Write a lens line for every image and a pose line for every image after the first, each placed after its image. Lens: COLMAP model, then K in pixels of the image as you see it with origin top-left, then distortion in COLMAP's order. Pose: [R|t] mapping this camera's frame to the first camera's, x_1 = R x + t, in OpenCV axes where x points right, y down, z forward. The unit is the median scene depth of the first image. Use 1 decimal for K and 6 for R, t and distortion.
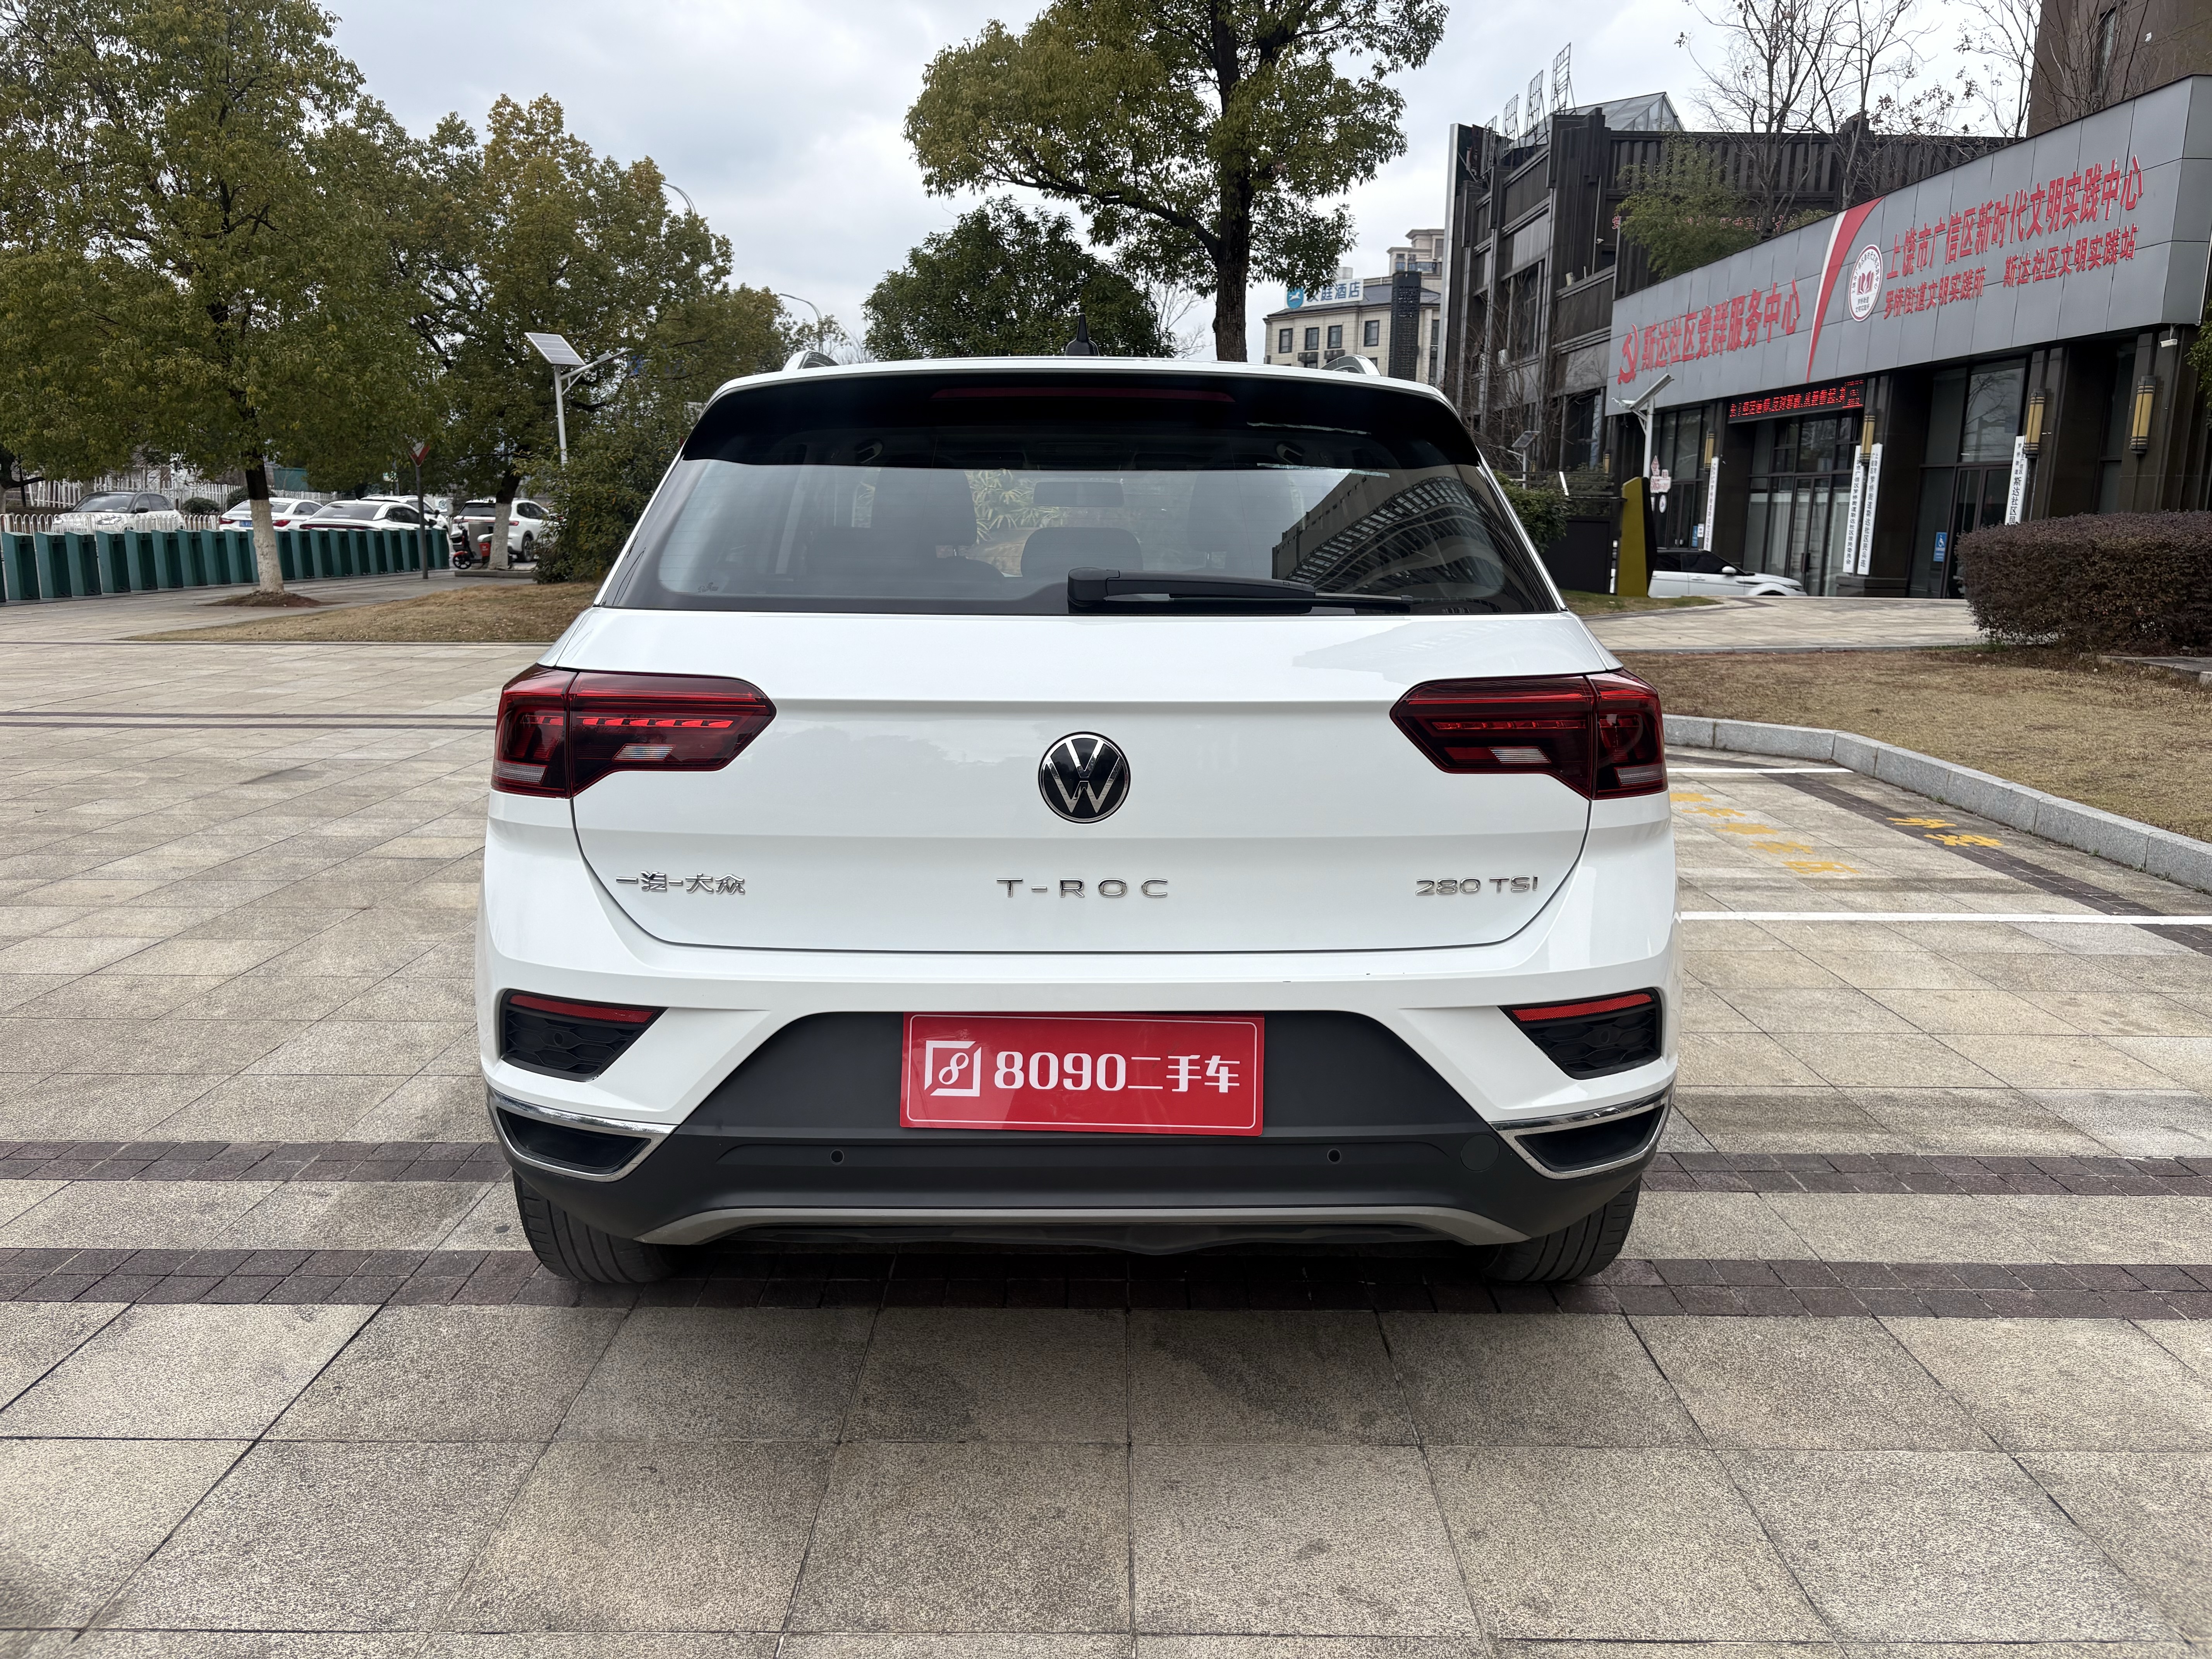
lens RADIAL K [[1669.7, 0, 1107.9], [0, 1669.7, 842.3], [0, 0, 1]] dist [0.053150, -0.060372]
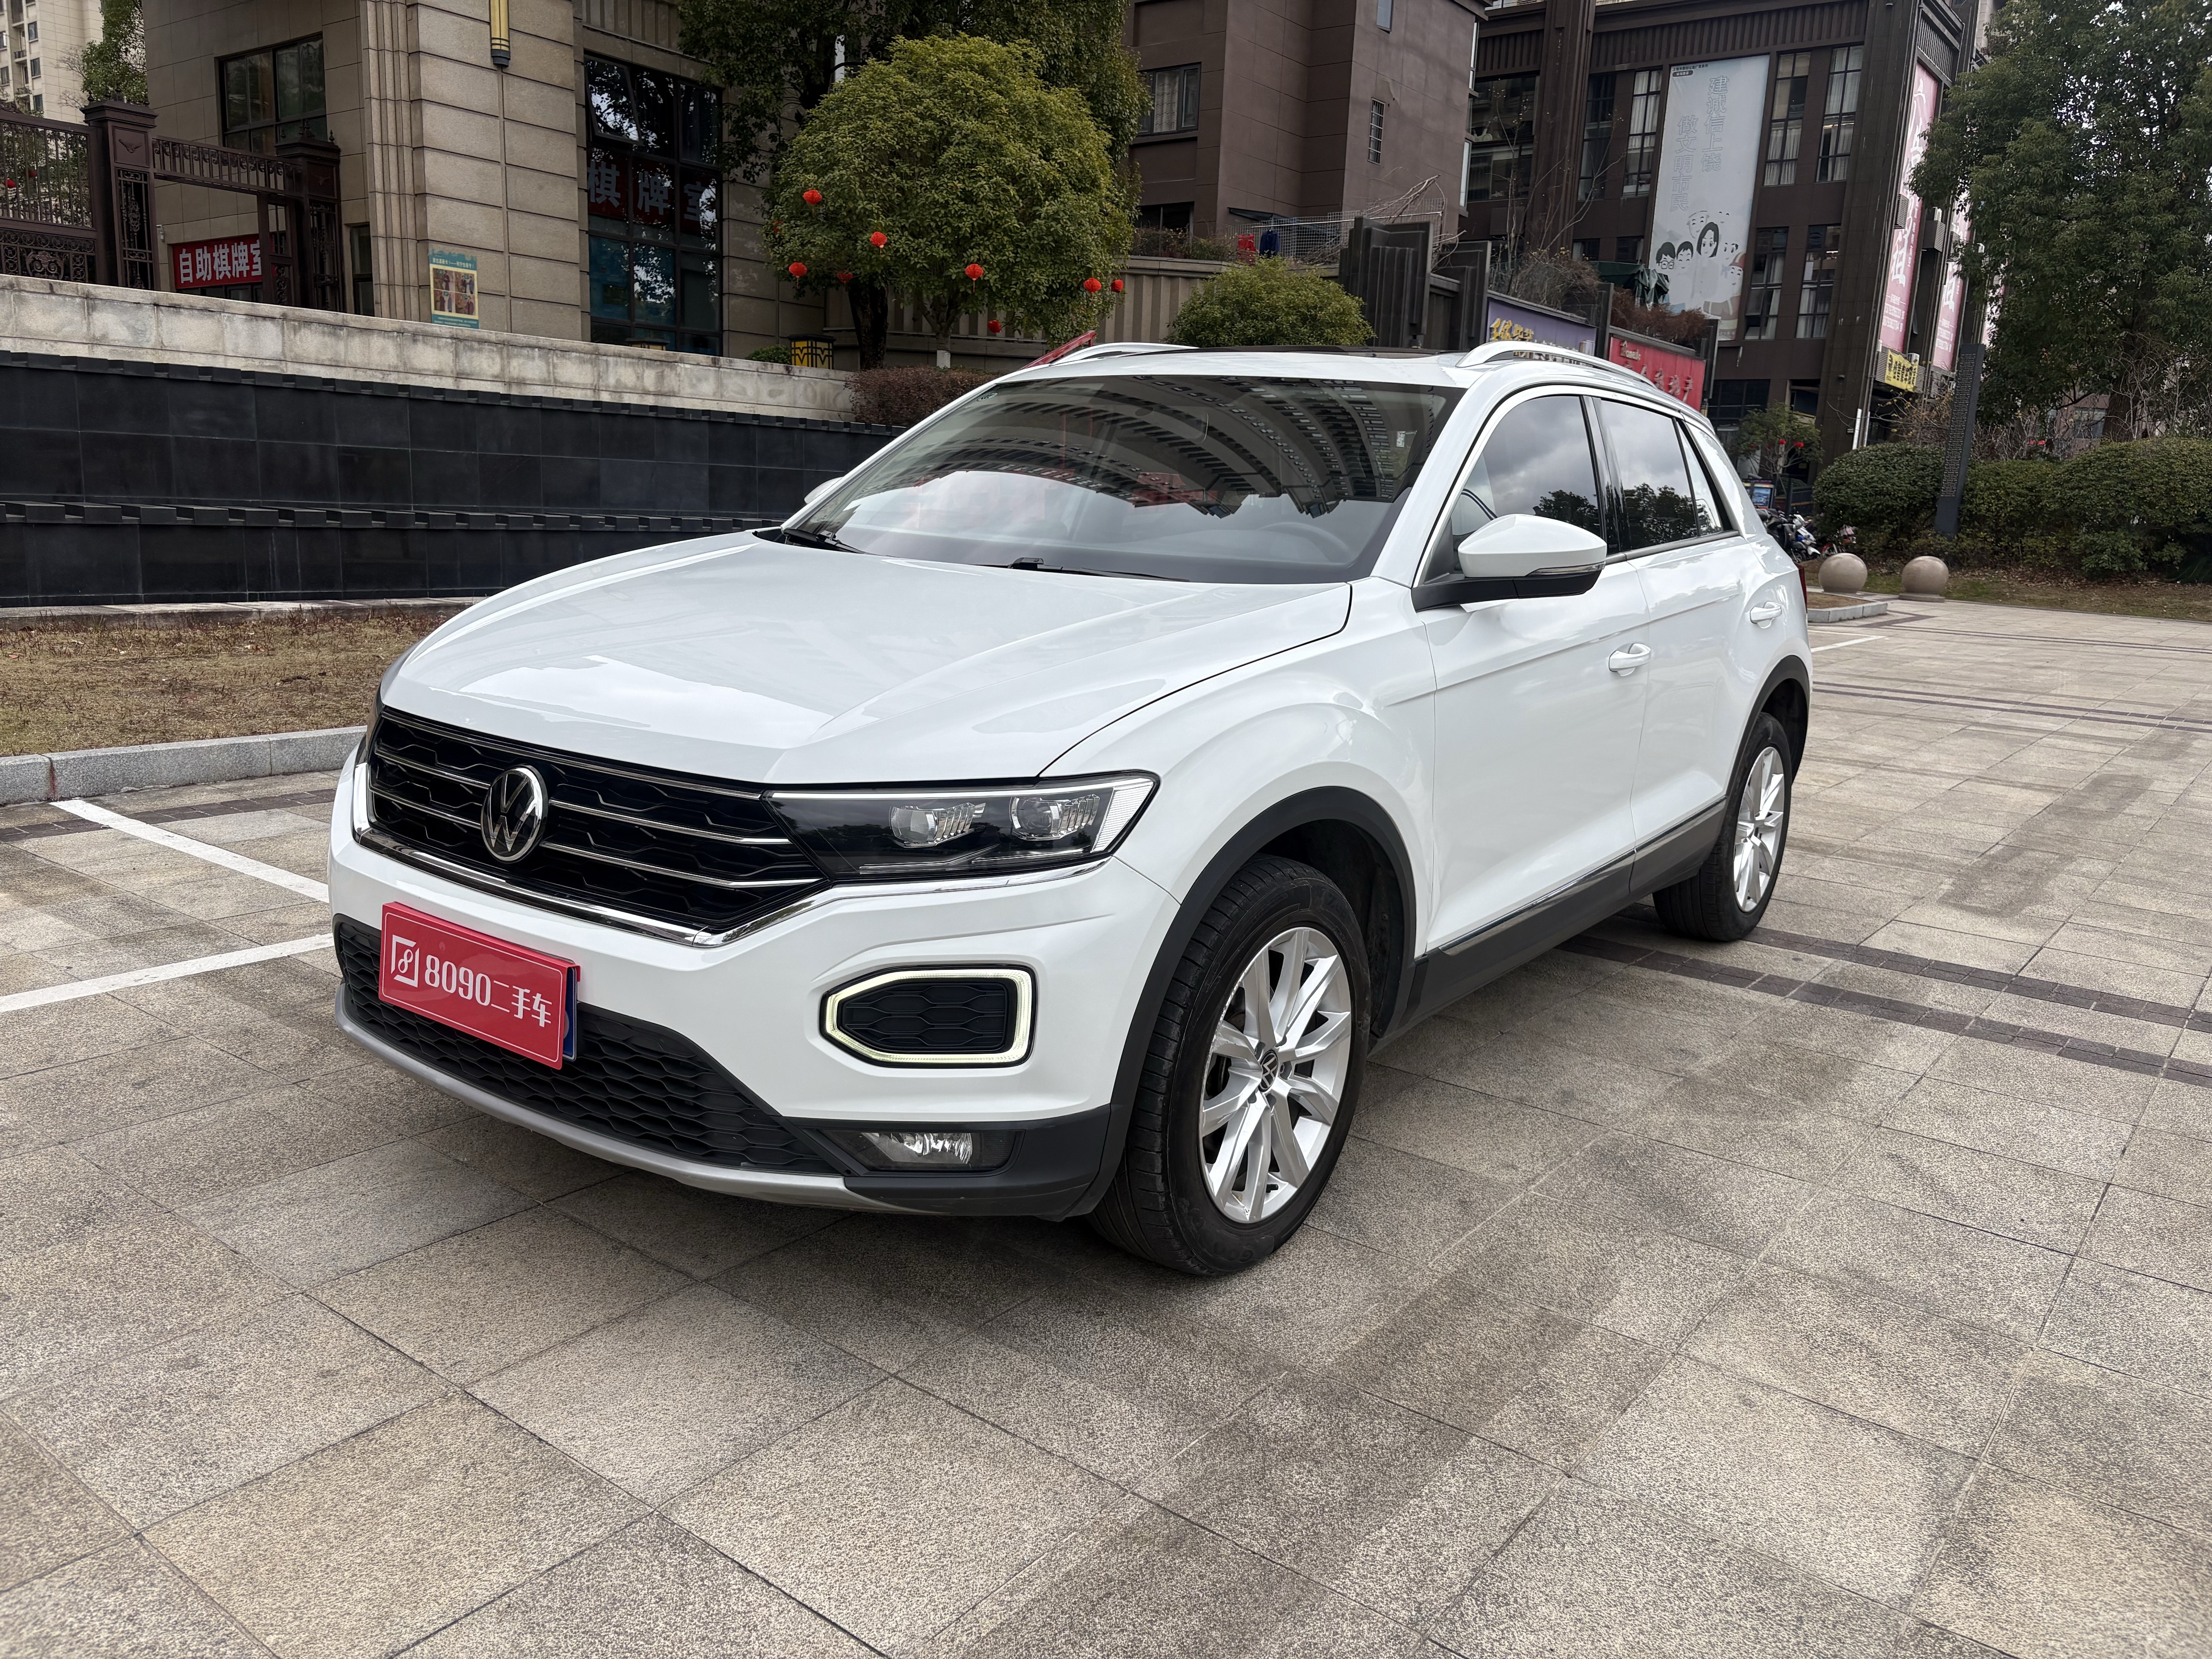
lens RADIAL K [[1669.7, 0, 1109.5], [0, 1669.7, 823.8], [0, 0, 1]] dist [0.053150, -0.060372]
pose [[-0.795090, -0.167123, 0.583011, -0.623284], [0.065775, 0.931854, 0.356822, -0.402724], [-0.602914, 0.322053, -0.729915, 2.087187]]
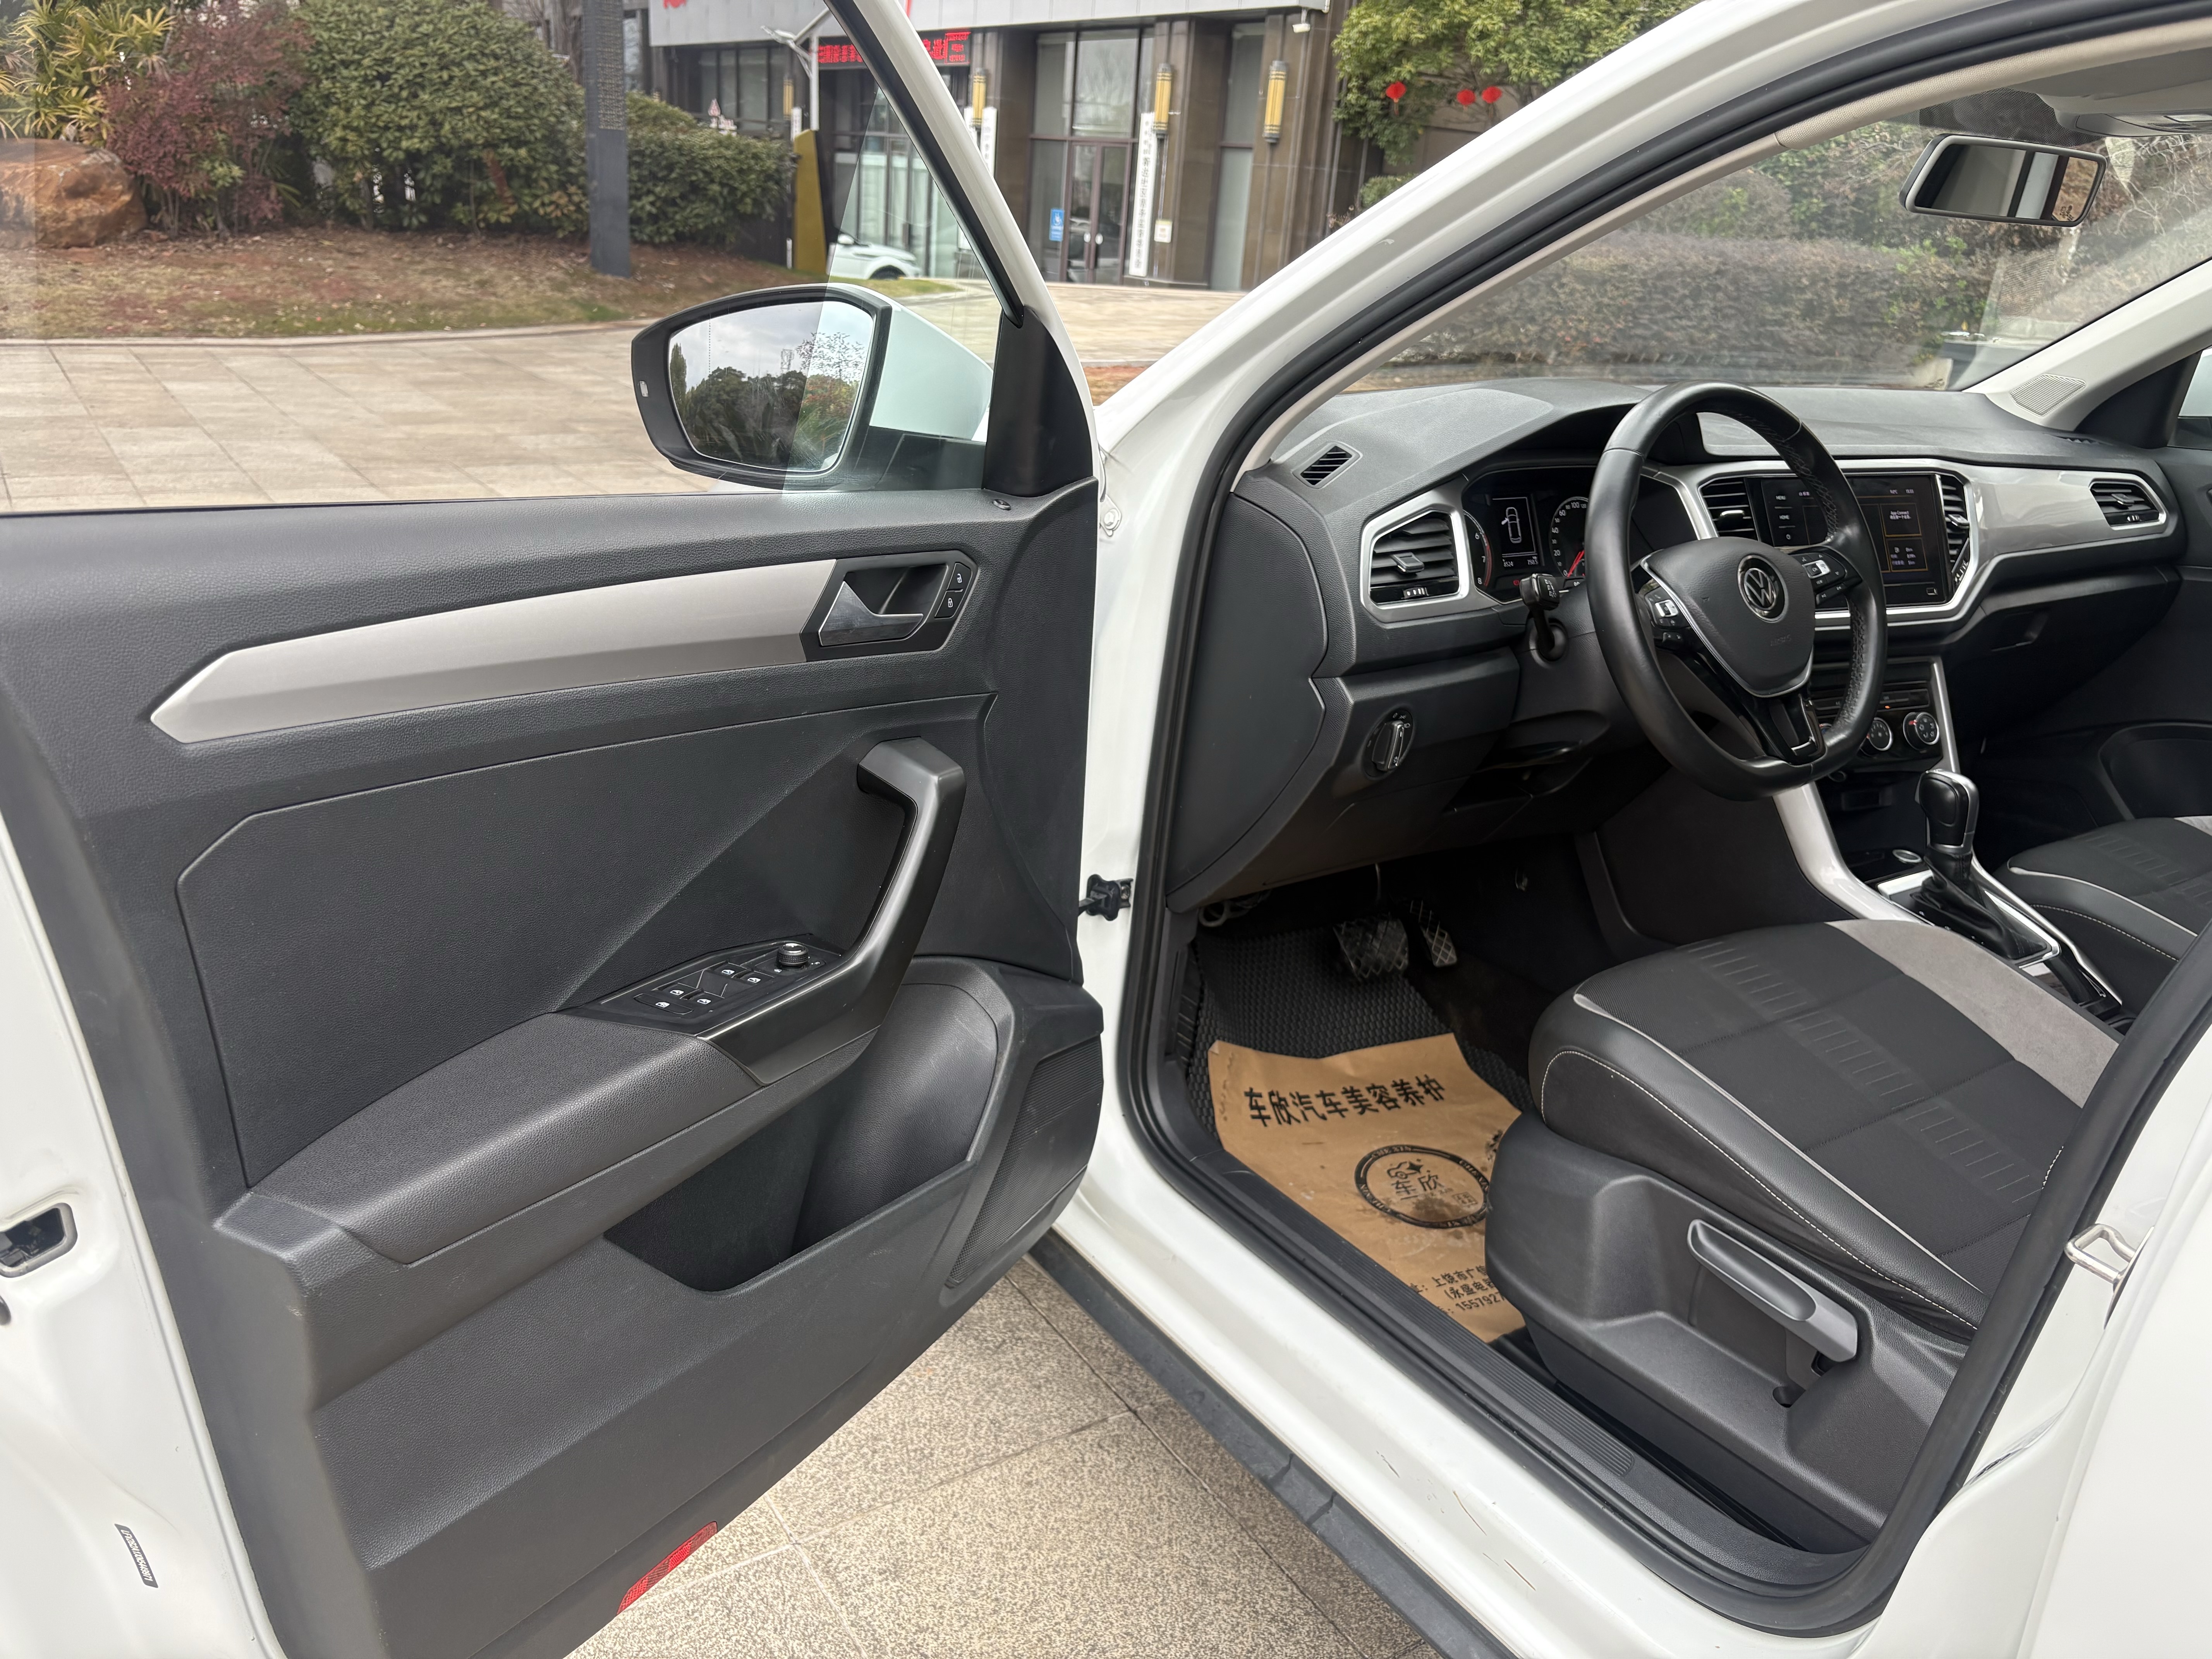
lens RADIAL K [[1669.7, 0, 1116.8], [0, 1669.7, 852.7], [0, 0, 1]] dist [0.053150, -0.060372]
pose [[0.832271, -0.155661, 0.532066, -0.472958], [0.047144, 0.976166, 0.211843, -0.199651], [-0.552360, -0.151227, 0.819773, 0.980142]]
